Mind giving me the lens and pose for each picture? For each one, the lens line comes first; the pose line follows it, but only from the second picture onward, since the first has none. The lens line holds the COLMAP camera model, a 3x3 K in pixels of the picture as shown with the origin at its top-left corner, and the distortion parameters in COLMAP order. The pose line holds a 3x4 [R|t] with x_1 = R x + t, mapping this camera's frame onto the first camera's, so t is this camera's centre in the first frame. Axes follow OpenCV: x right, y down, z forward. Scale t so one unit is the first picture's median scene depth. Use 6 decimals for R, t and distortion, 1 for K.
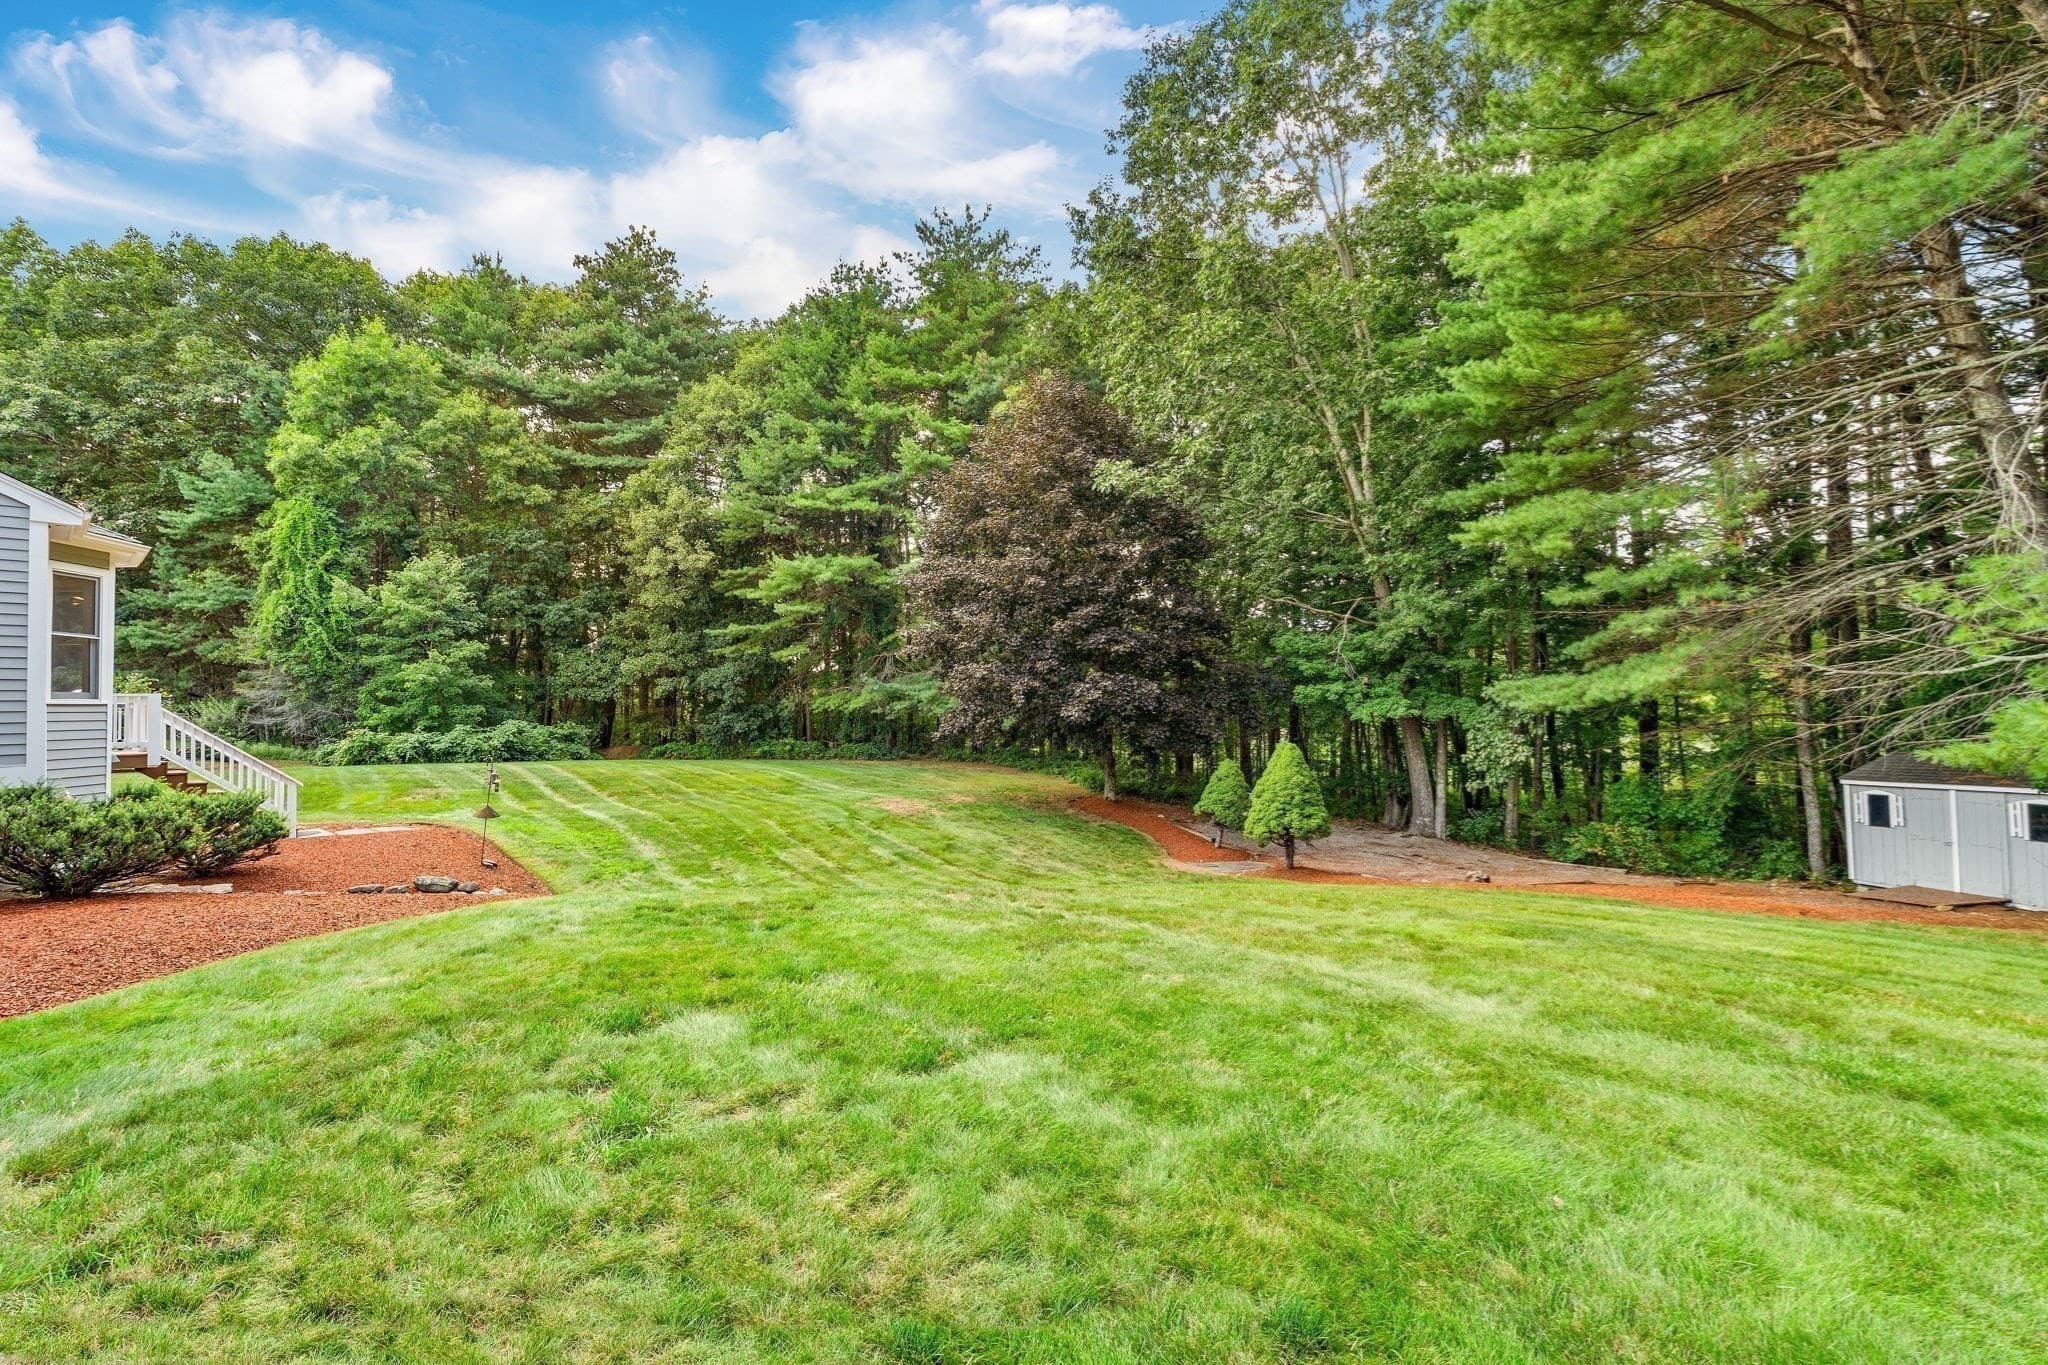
lens RADIAL K [[917.5, 0, 1019.0], [0, 917.5, 675.4], [0, 0, 1]] dist [-0.000737, -0.000424]
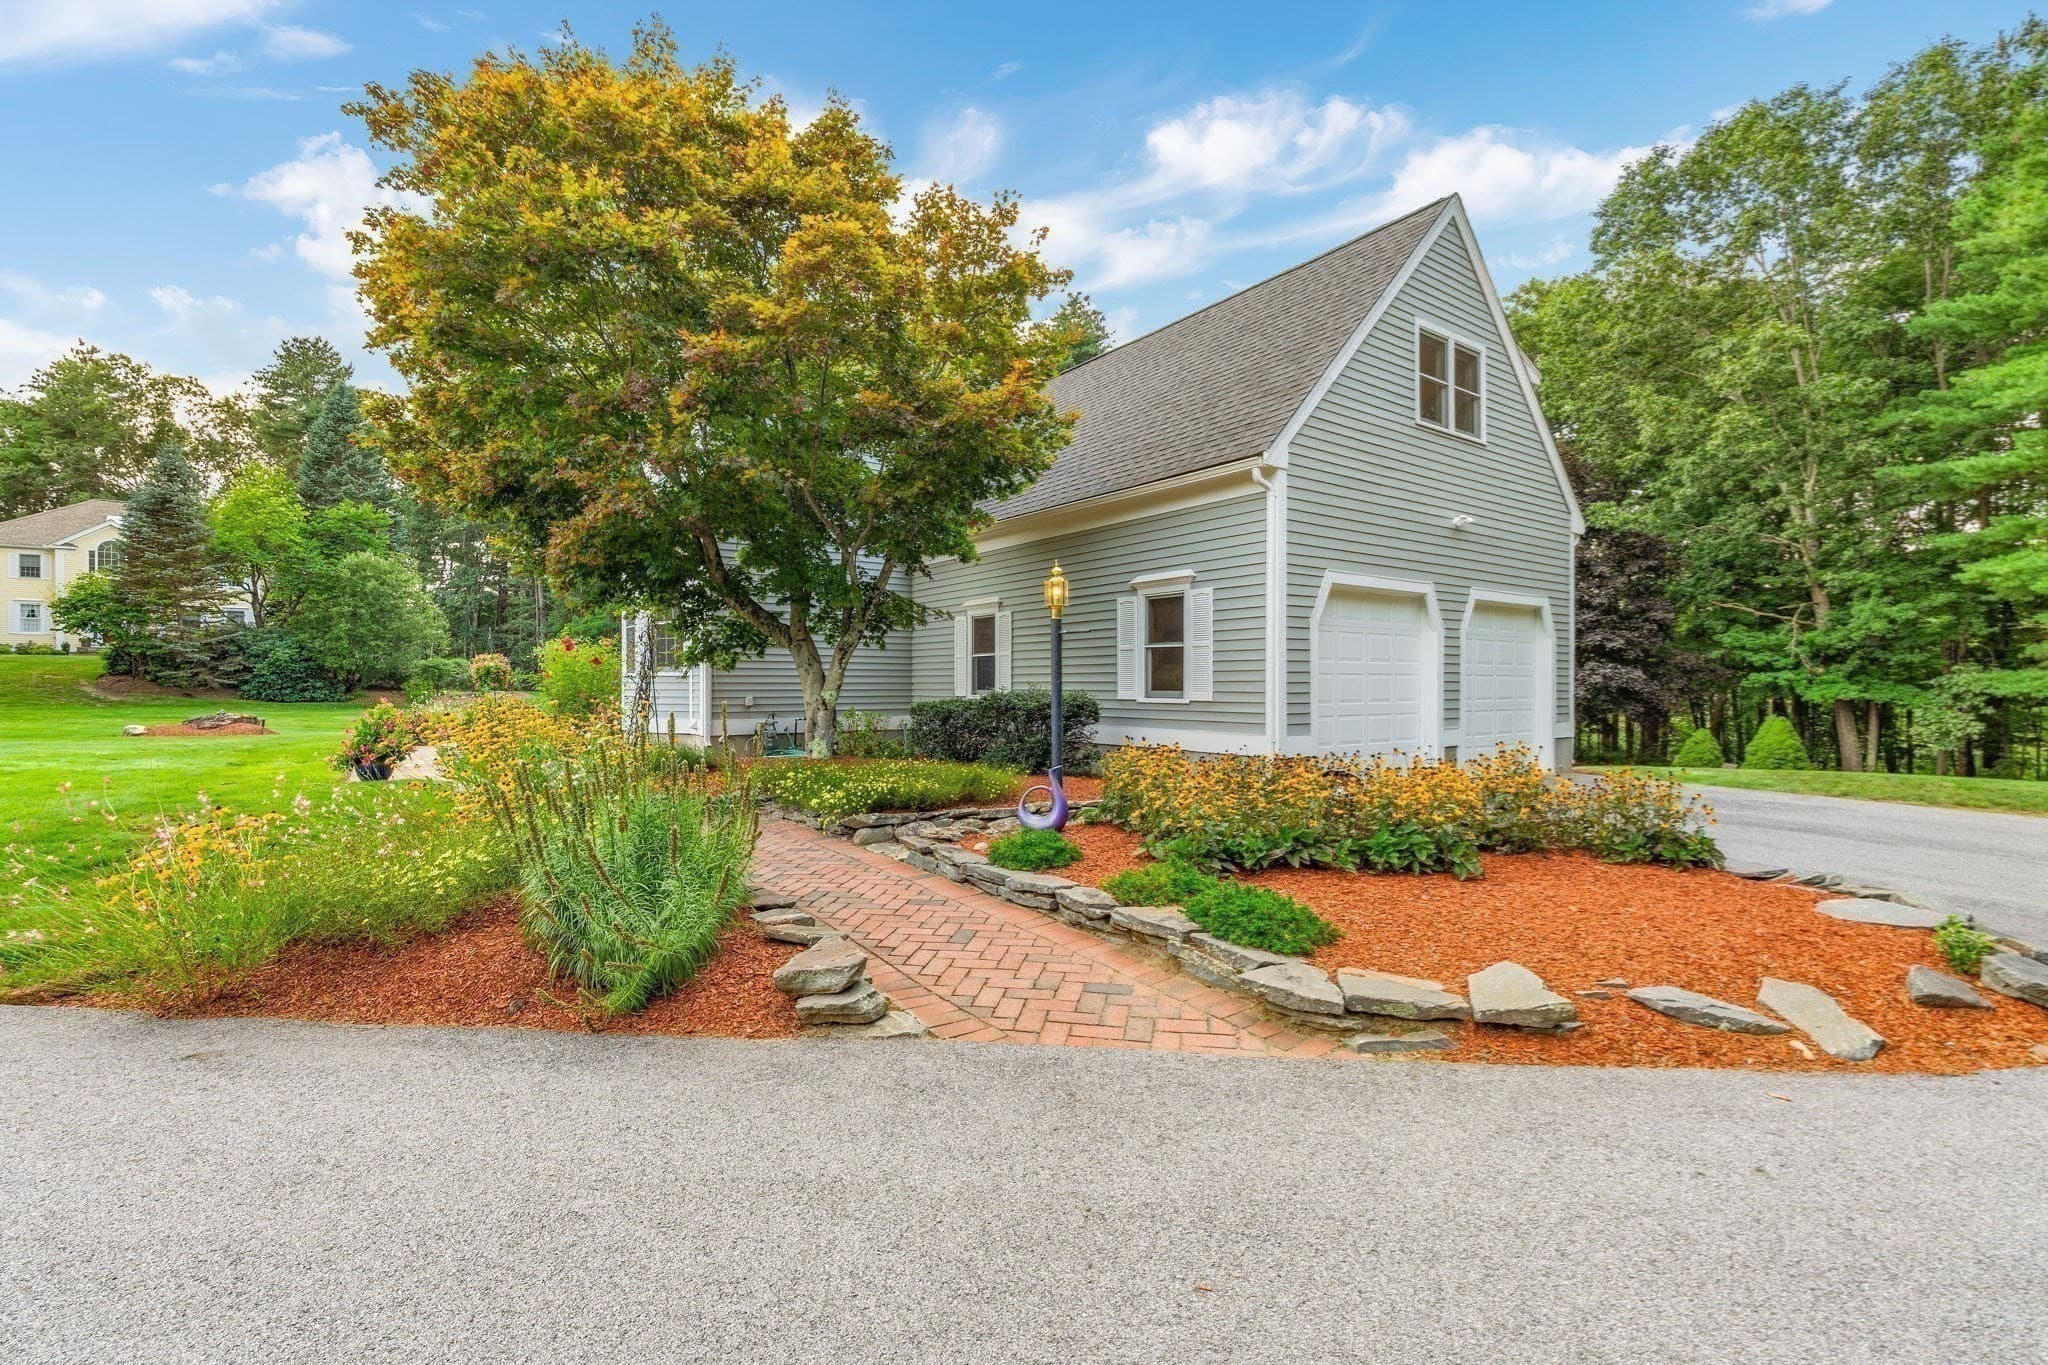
lens RADIAL K [[917.5, 0, 1026.4], [0, 917.5, 691.4], [0, 0, 1]] dist [-0.000737, -0.000424]
pose [[0.978058, 0.014114, -0.207855, -0.436144], [-0.005279, 0.999061, 0.042999, -0.014012], [0.208267, -0.040958, 0.977214, -0.485044]]
